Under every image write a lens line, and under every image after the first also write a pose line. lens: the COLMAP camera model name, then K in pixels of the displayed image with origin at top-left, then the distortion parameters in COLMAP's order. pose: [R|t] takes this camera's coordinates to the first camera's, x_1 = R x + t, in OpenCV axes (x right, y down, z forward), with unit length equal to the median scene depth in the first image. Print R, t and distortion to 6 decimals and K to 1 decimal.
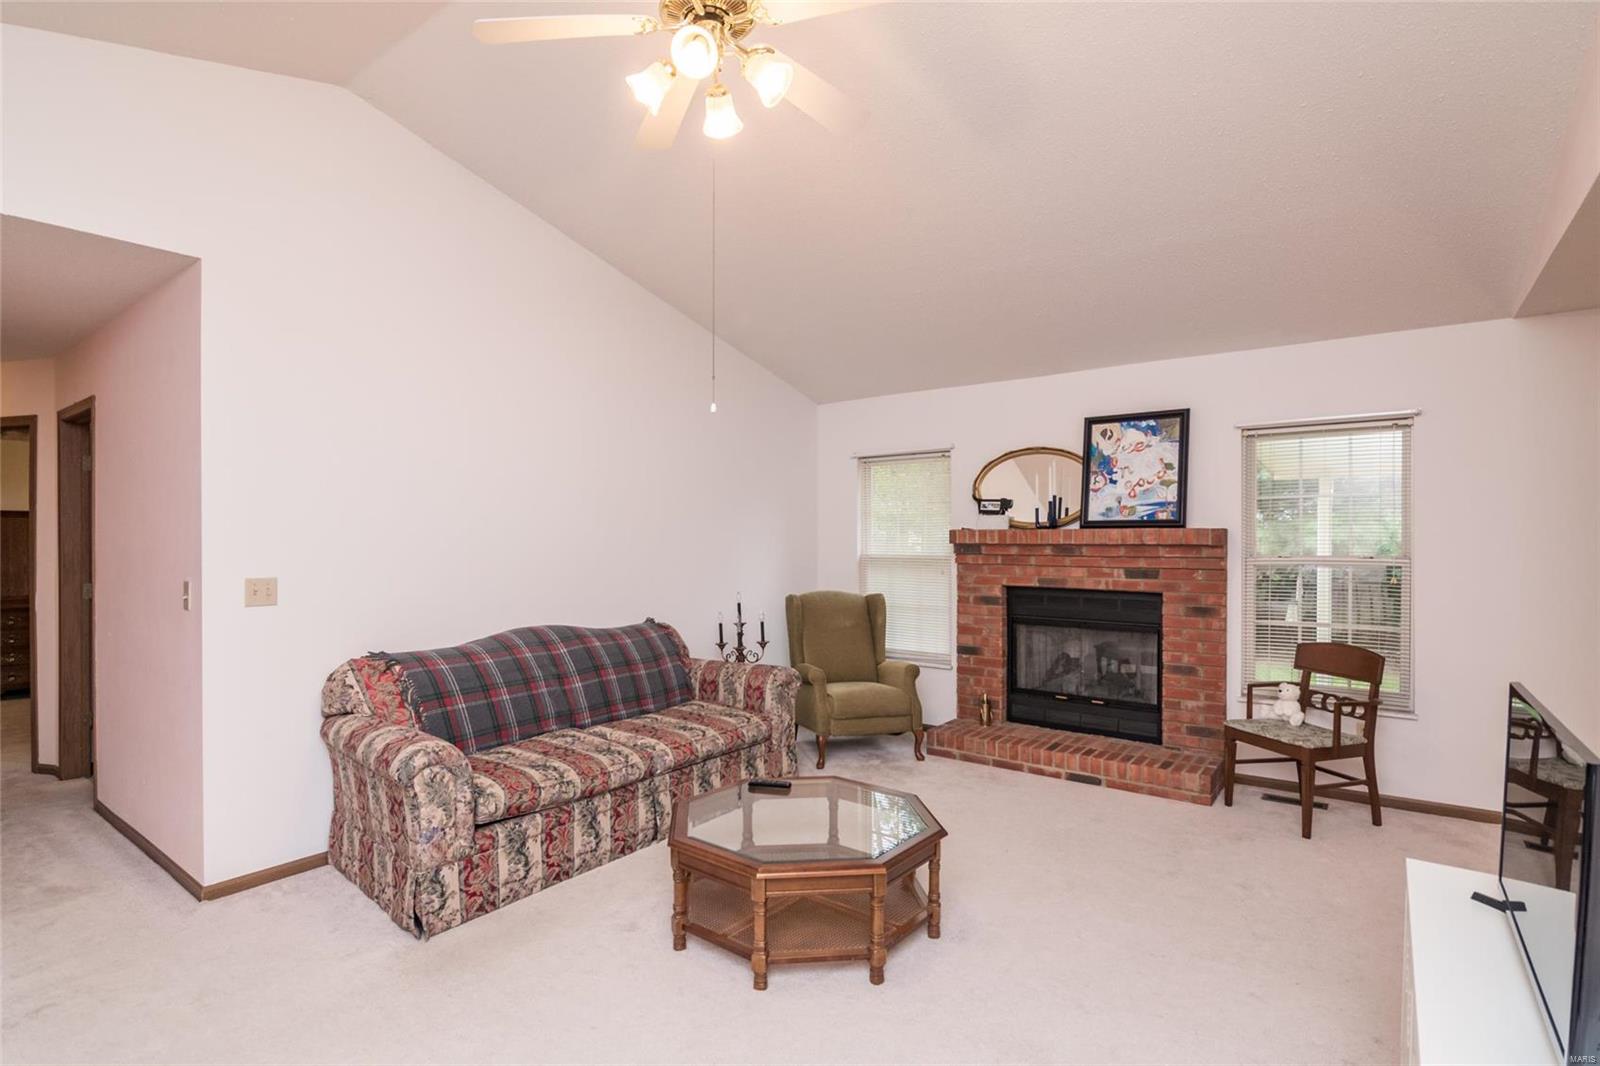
lens RADIAL K [[784.2, 0, 785.6], [0, 784.2, 540.8], [0, 0, 1]] dist [-0.015358, -0.001058]
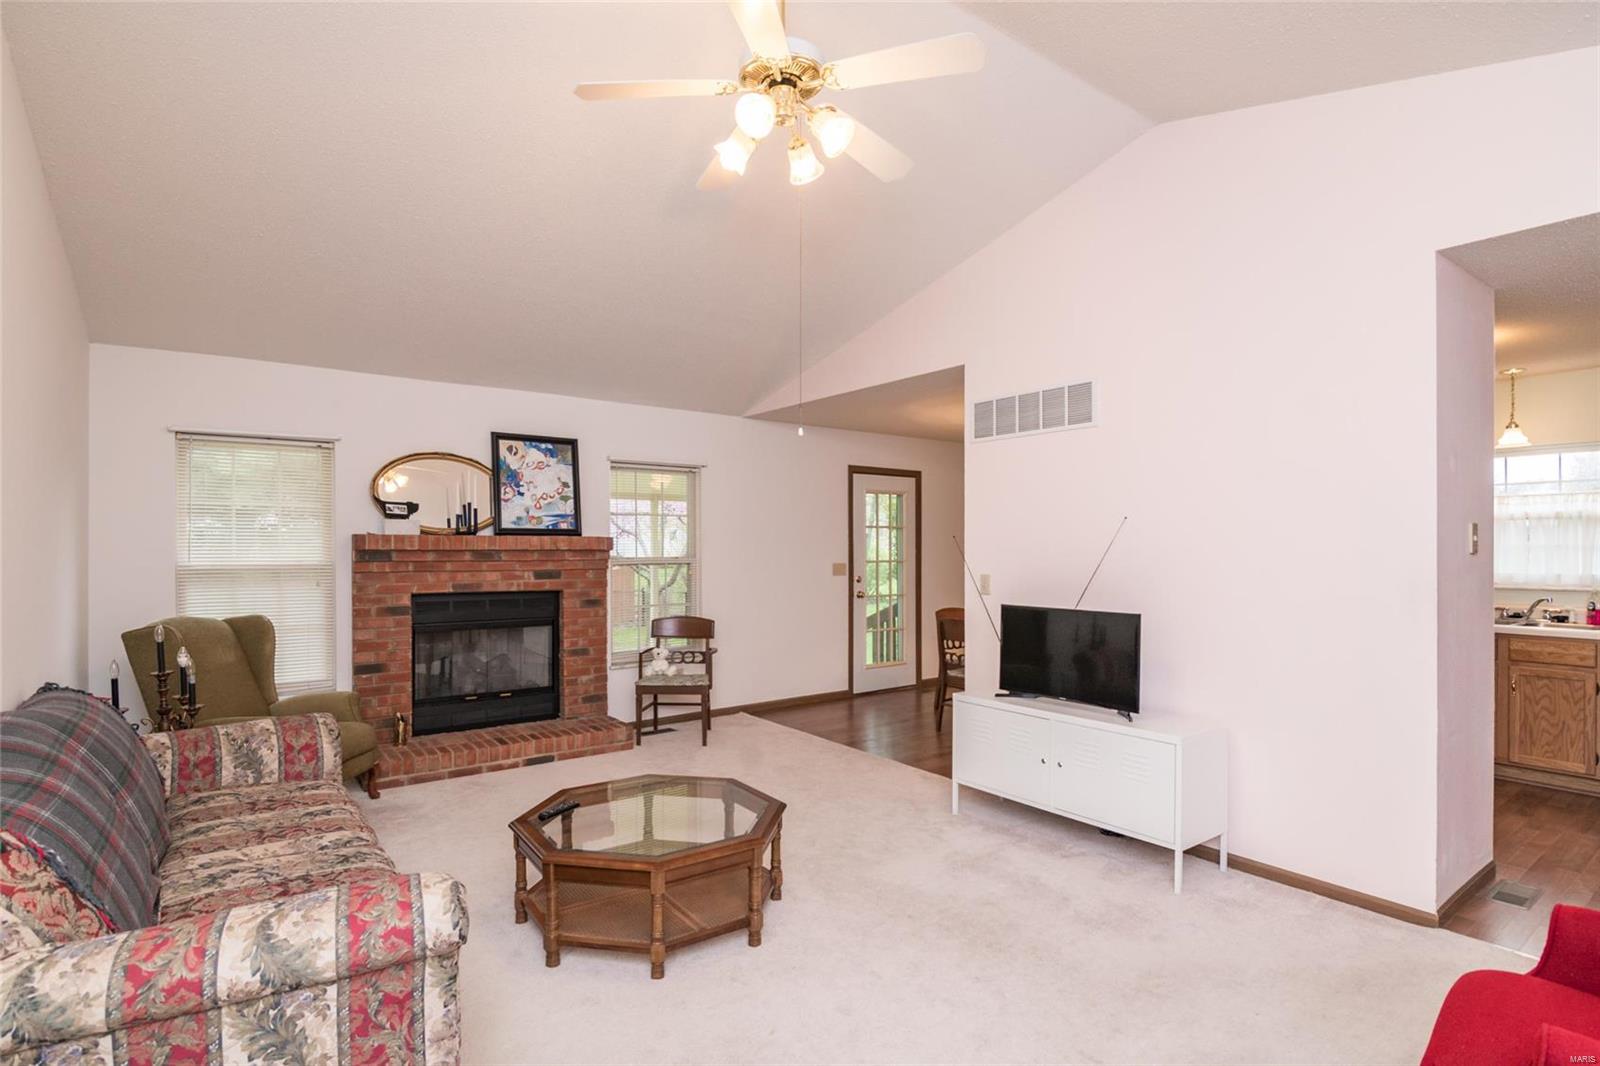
lens RADIAL K [[768.6, 0, 793.7], [0, 768.6, 544.8], [0, 0, 1]] dist [-0.028775, -0.000250]
pose [[0.273629, 0.004674, 0.961824, -0.528778], [0.004107, 0.999973, -0.006028, 0.005525], [-0.961826, 0.005599, 0.273603, 0.328026]]
